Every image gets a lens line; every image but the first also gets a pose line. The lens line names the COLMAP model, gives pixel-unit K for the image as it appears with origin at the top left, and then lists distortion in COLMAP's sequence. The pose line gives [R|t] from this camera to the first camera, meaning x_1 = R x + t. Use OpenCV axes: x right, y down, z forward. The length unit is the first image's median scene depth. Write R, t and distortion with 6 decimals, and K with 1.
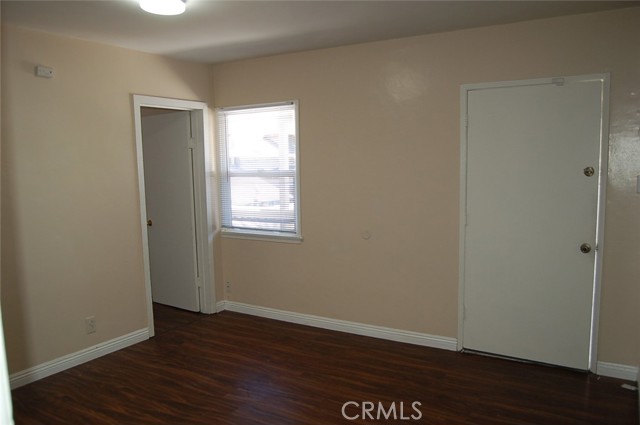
lens RADIAL K [[499.6, 0, 320.0], [0, 499.6, 212.5], [0, 0, 1]] dist [-0.050917, -0.002171]
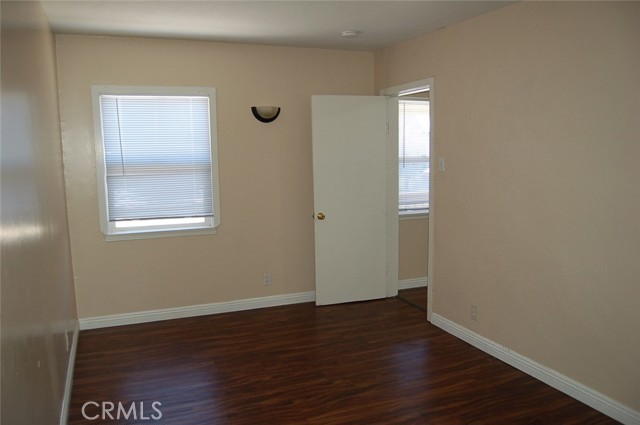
lens RADIAL K [[499.6, 0, 320.0], [0, 499.6, 212.5], [0, 0, 1]] dist [-0.050917, -0.002171]
pose [[0.590967, -0.098192, 0.800697, -1.144964], [0.091878, 0.994298, 0.054122, -0.040353], [-0.801446, 0.041582, 0.596620, 0.504608]]
